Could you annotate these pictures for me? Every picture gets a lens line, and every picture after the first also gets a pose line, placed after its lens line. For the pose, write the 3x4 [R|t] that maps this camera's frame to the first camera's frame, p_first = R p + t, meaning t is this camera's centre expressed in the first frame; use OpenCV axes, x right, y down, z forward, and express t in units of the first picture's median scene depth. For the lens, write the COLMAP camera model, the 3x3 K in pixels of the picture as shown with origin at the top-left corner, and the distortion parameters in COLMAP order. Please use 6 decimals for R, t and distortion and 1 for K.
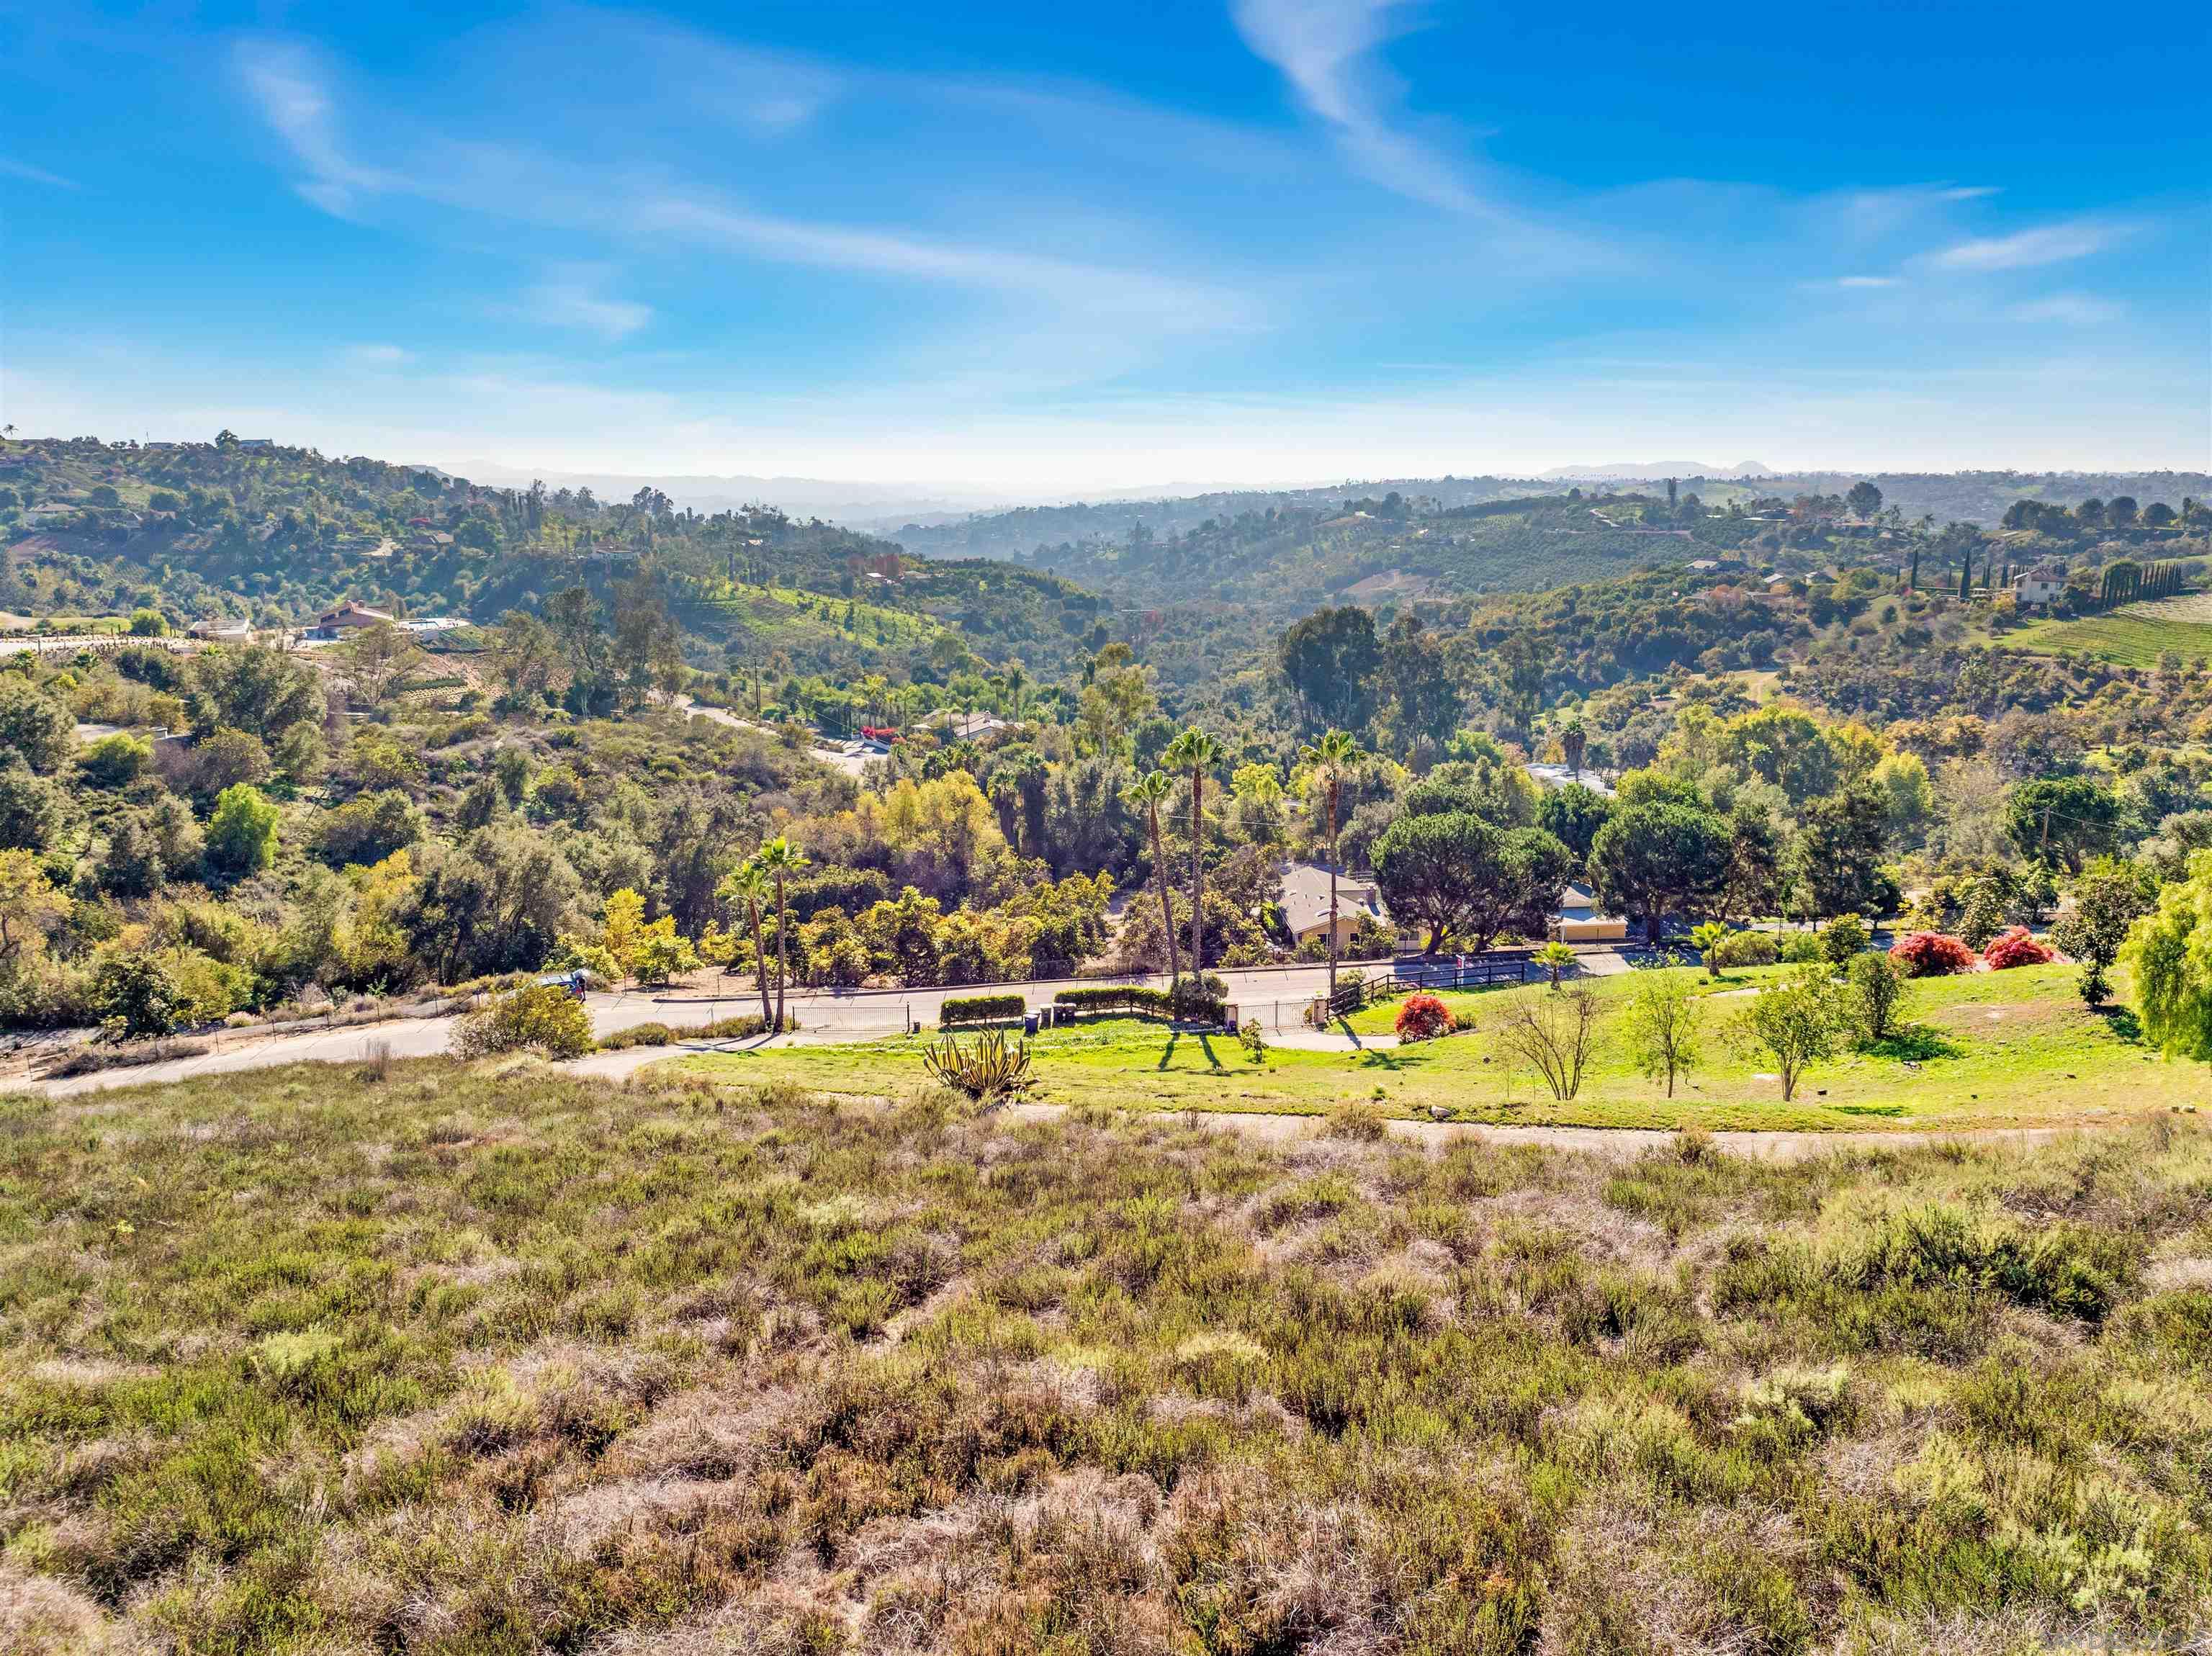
lens RADIAL K [[1540.3, 0, 1116.0], [0, 1540.3, 834.0], [0, 0, 1]] dist [-0.060703, 0.023208]
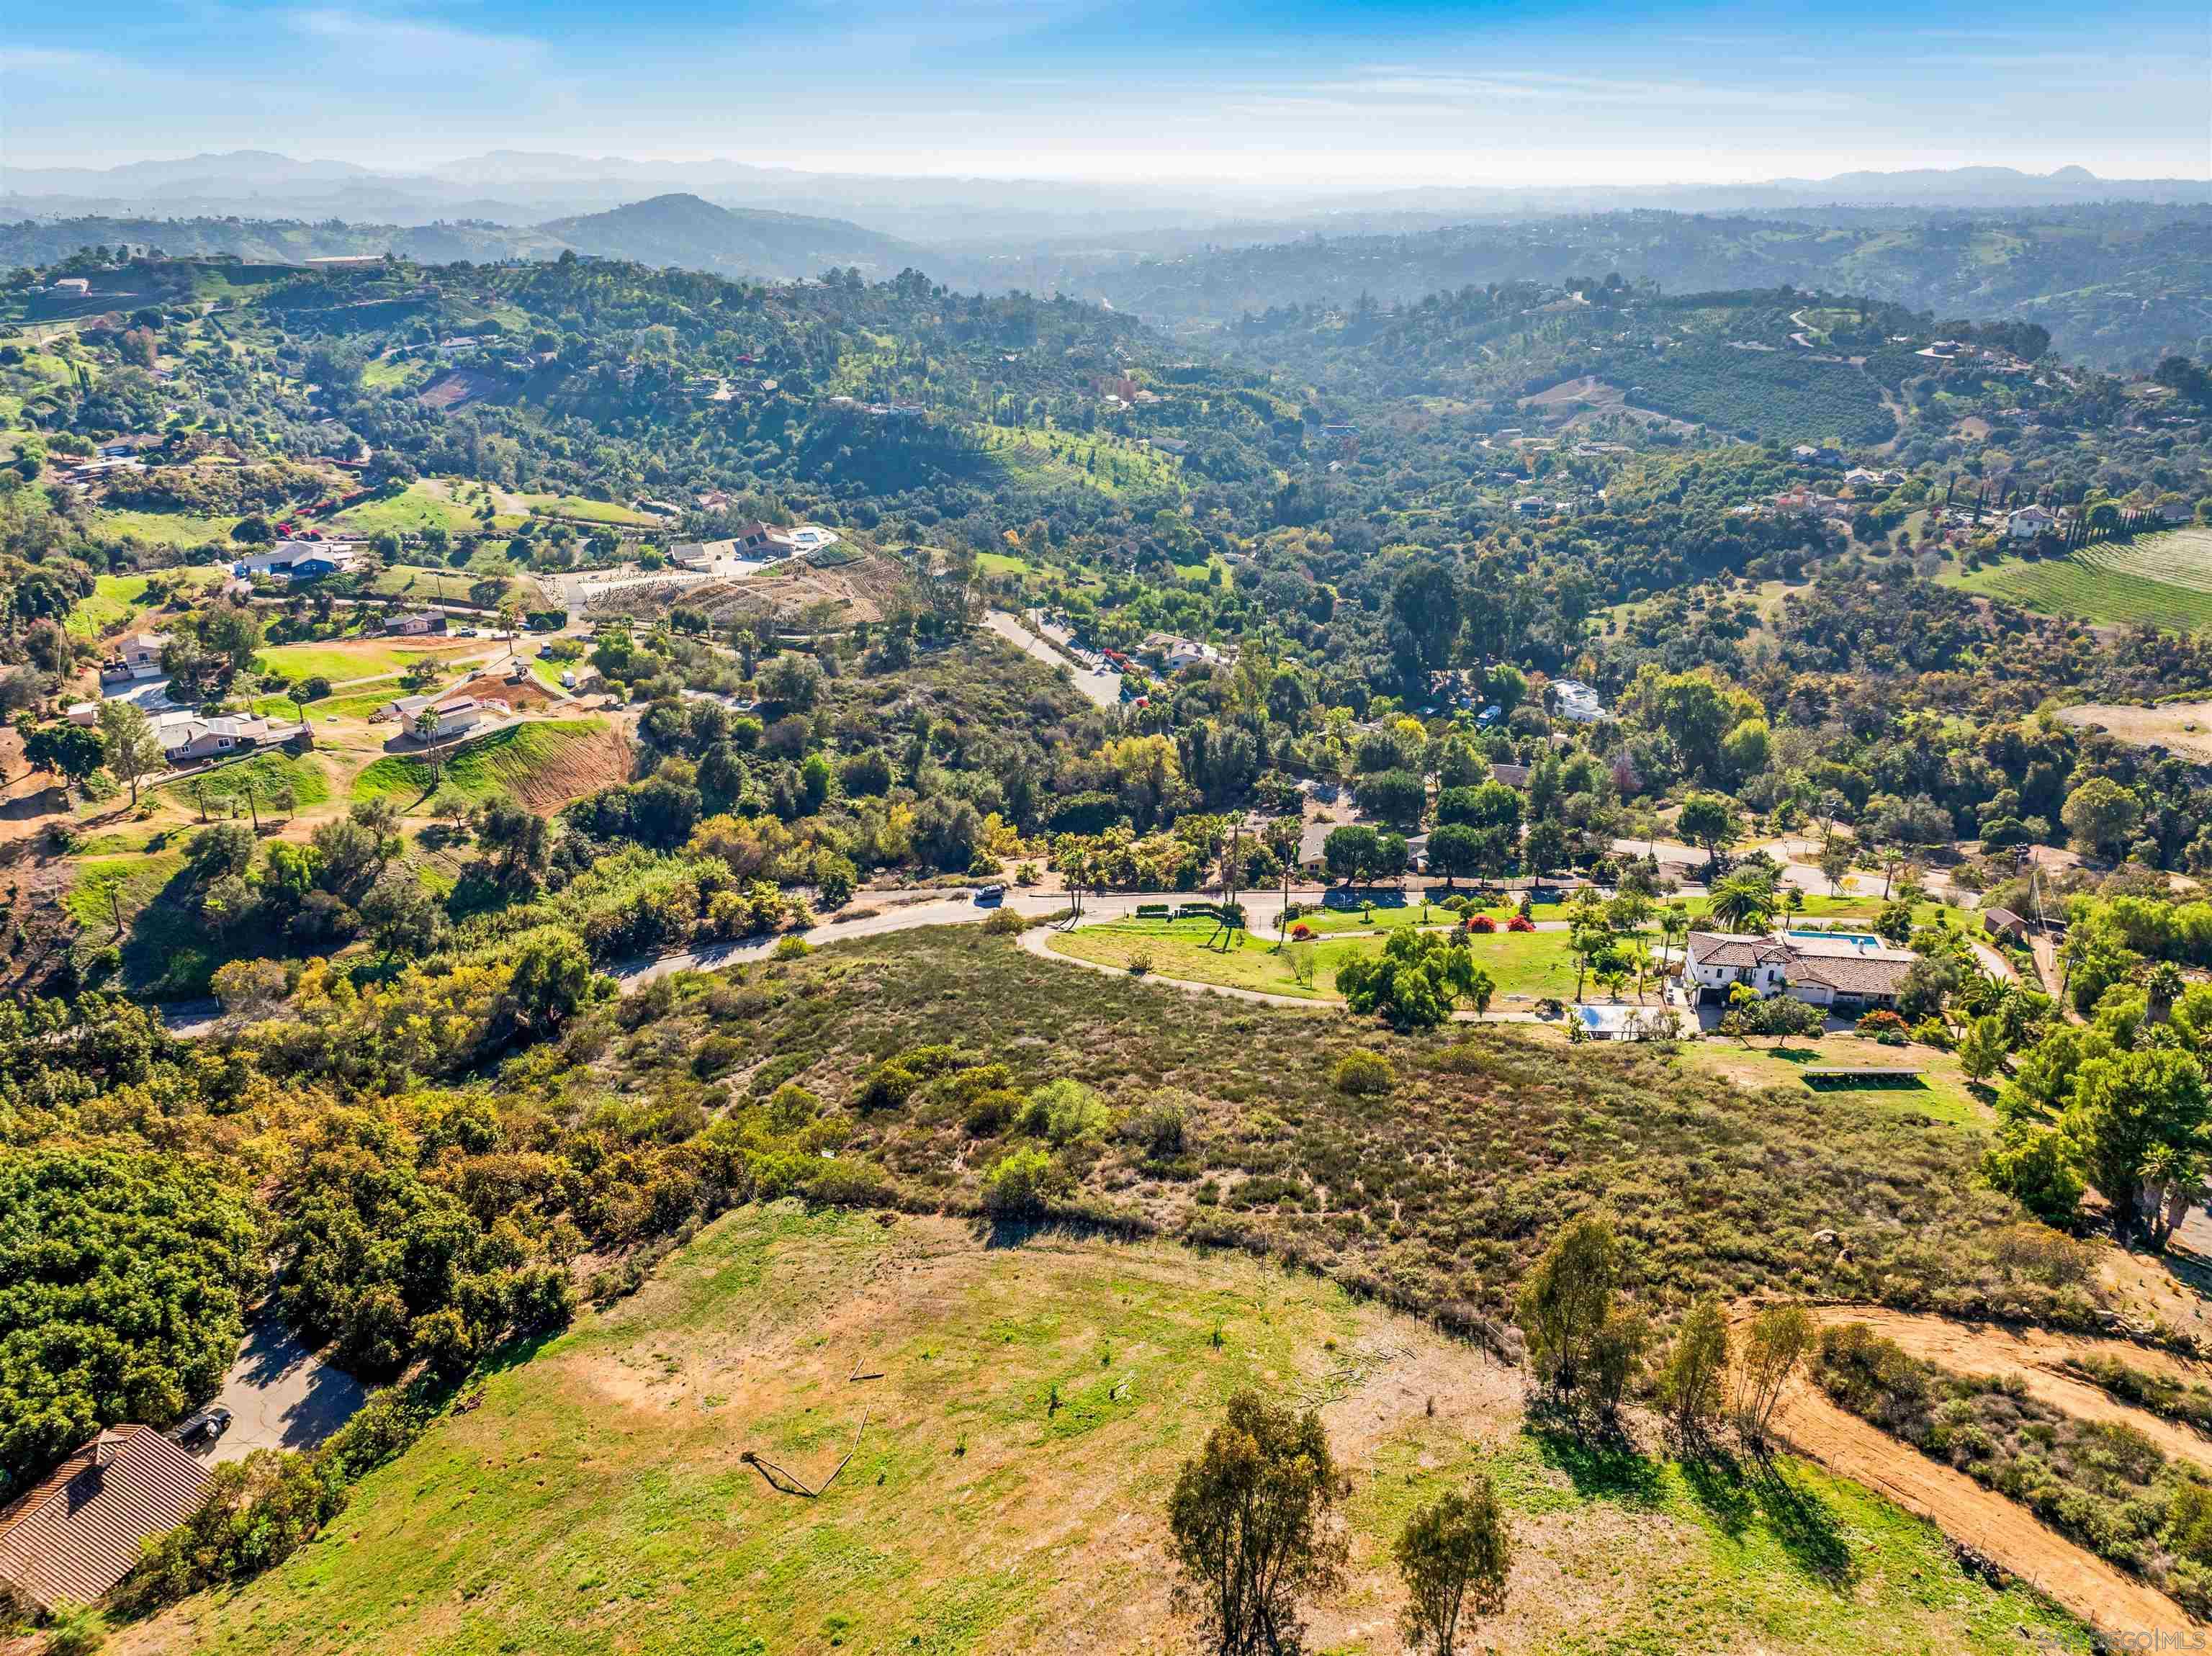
lens RADIAL K [[1540.3, 0, 1116.0], [0, 1540.3, 834.0], [0, 0, 1]] dist [-0.060703, 0.023208]
pose [[0.988681, 0.057735, -0.138479, 0.157760], [-0.031048, 0.981747, 0.187642, -0.379964], [0.146785, -0.181219, 0.972427, -1.173064]]
